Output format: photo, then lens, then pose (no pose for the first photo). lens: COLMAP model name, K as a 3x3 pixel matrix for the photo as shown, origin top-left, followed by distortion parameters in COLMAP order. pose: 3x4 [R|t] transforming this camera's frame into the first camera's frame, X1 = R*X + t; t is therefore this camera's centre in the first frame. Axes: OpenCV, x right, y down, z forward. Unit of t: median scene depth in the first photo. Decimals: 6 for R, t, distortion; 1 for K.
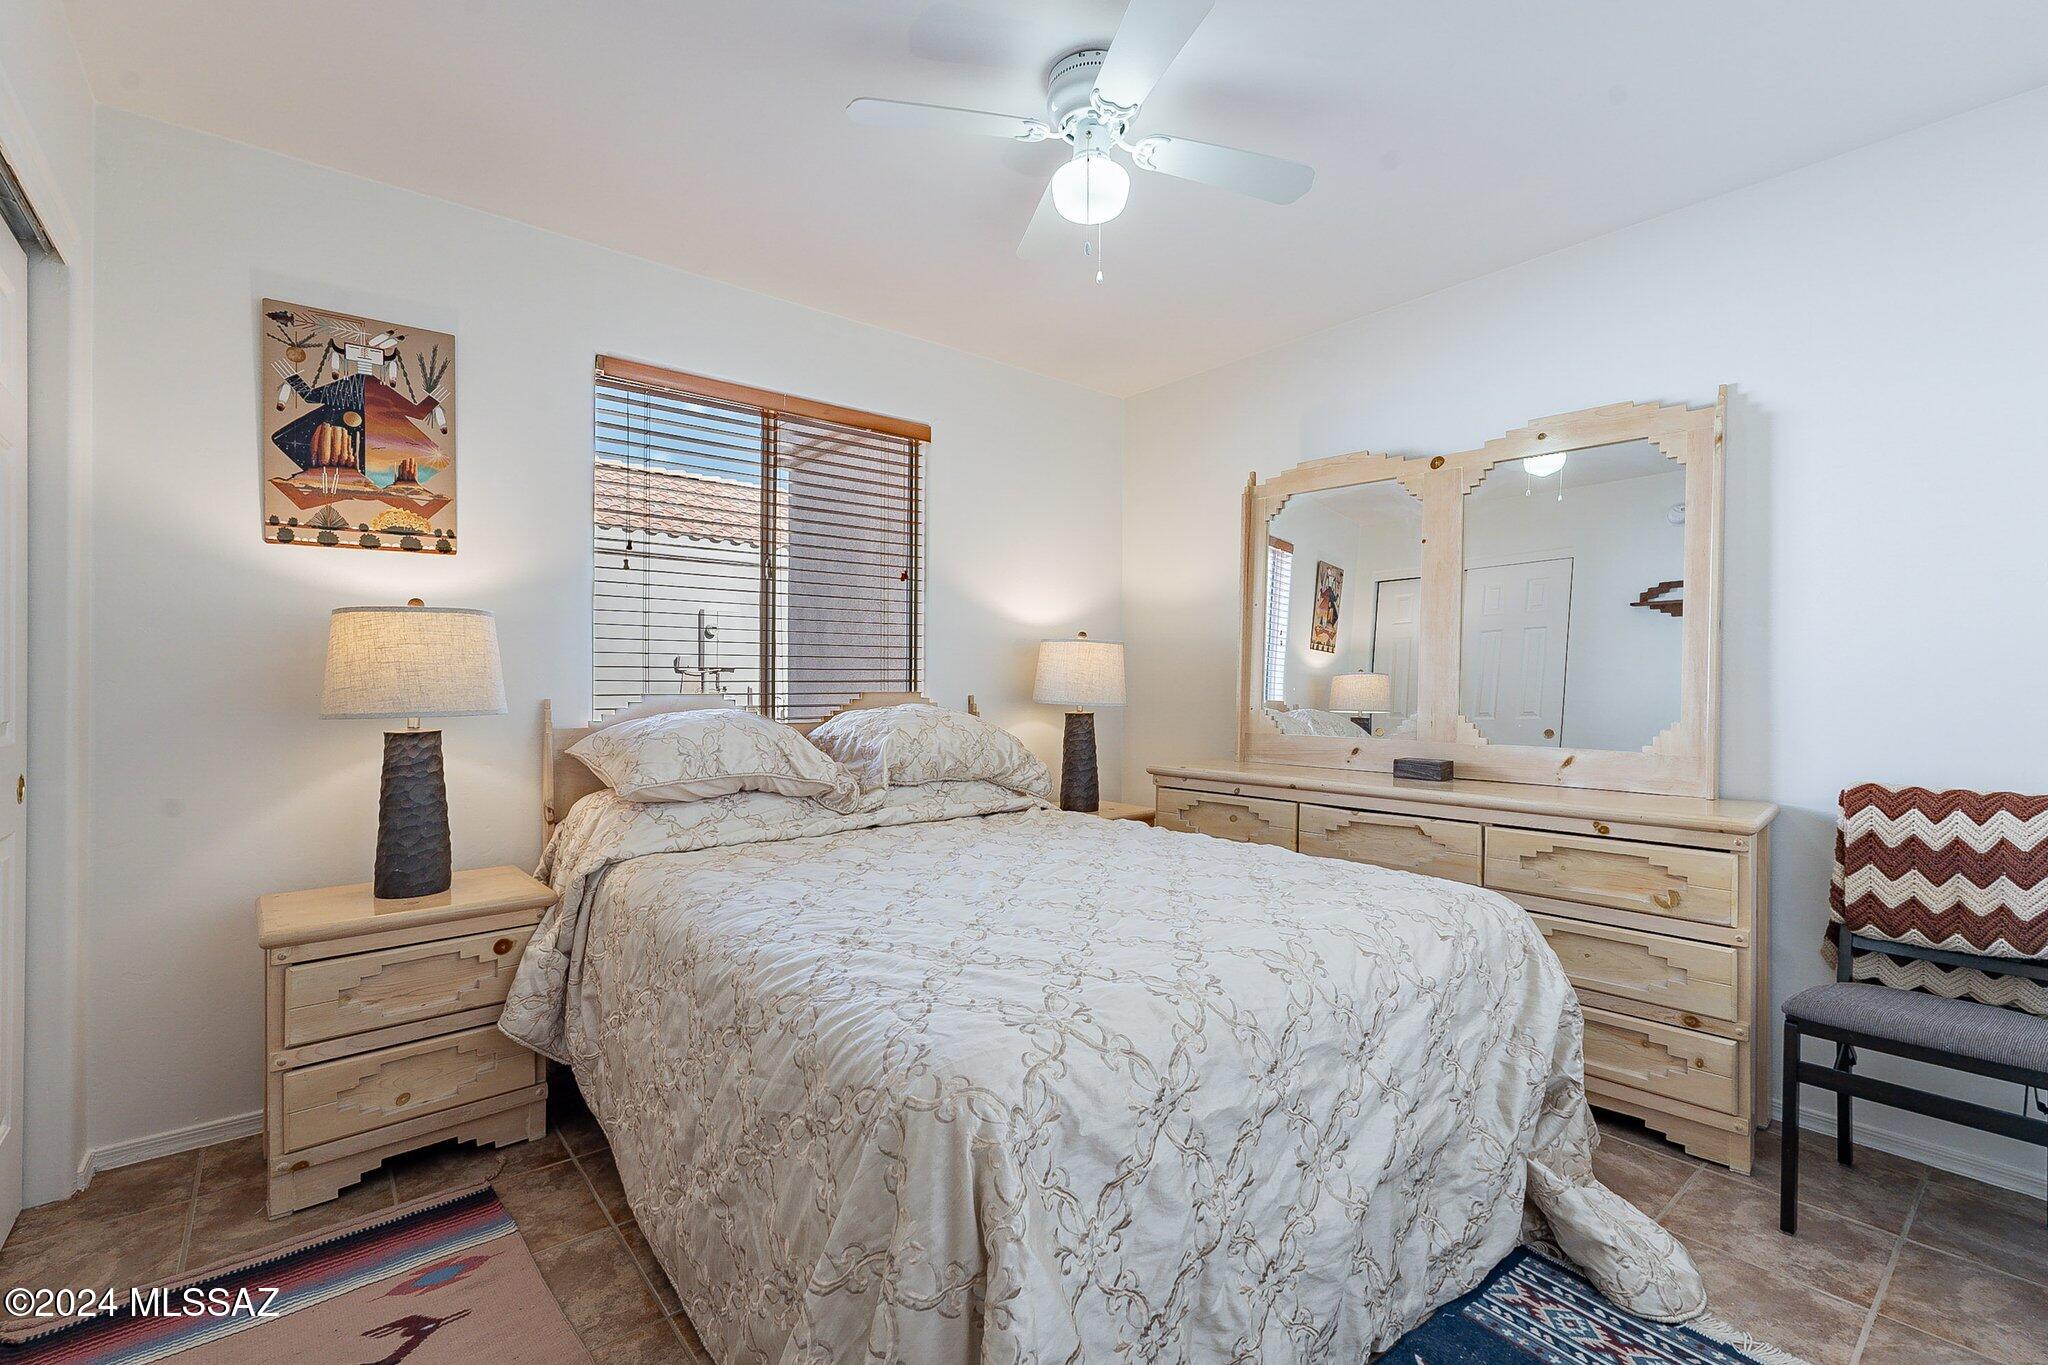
lens RADIAL K [[916.3, 0, 1027.7], [0, 916.3, 683.7], [0, 0, 1]] dist [-0.000522, -0.000047]
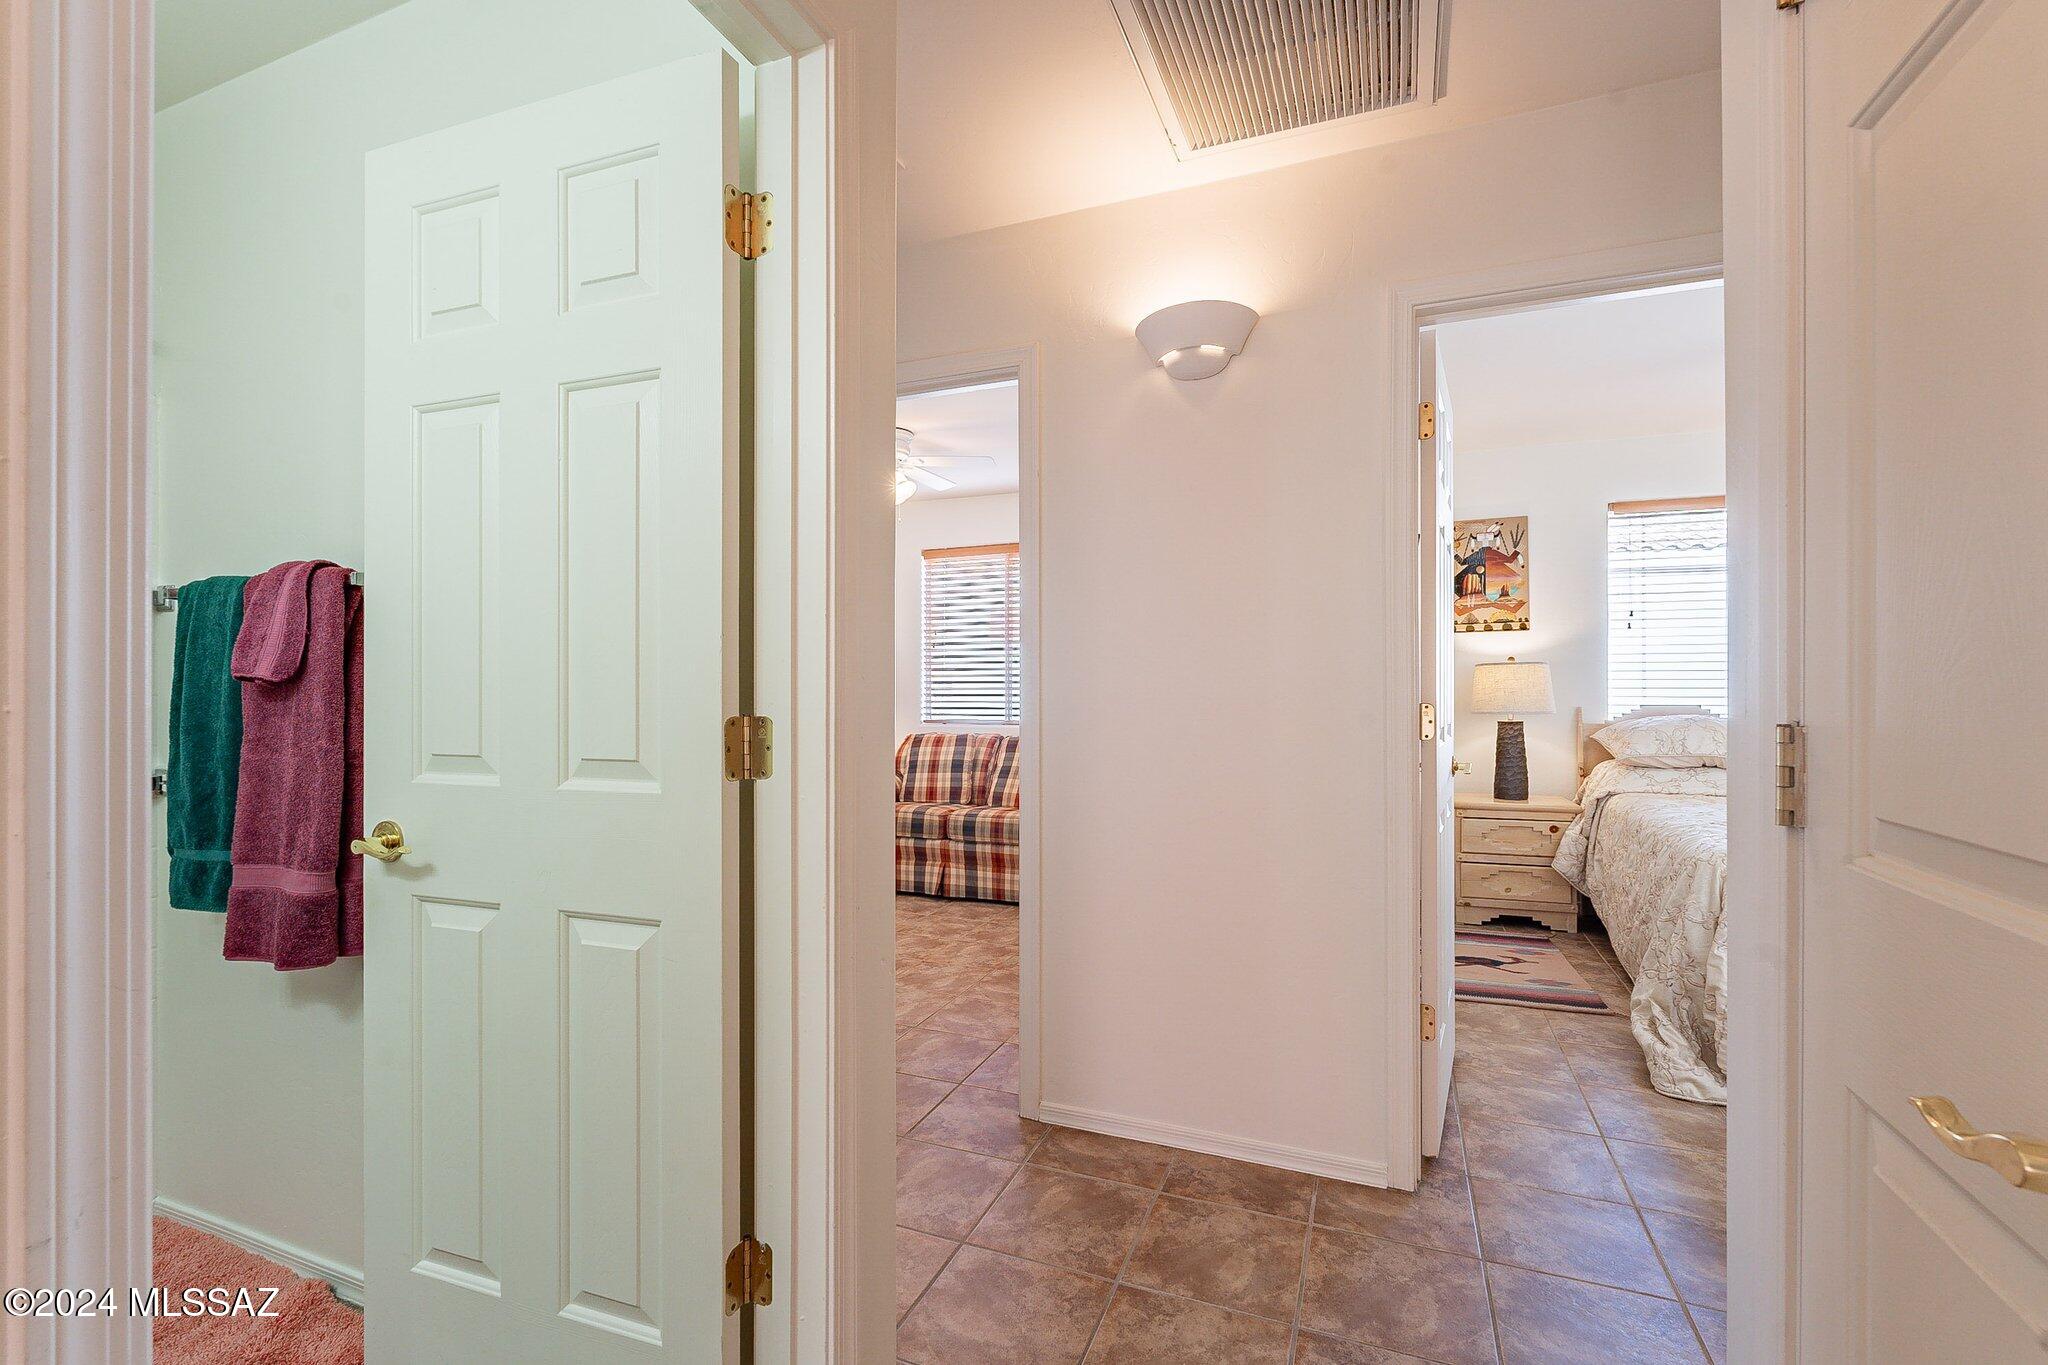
lens RADIAL K [[916.3, 0, 1024.0], [0, 916.3, 679.2], [0, 0, 1]] dist [-0.000522, -0.000047]
pose [[0.491288, -0.012311, -0.870910, 0.563153], [-0.000569, 0.999895, -0.014455, -0.011738], [0.870997, 0.007597, 0.491230, -0.924892]]
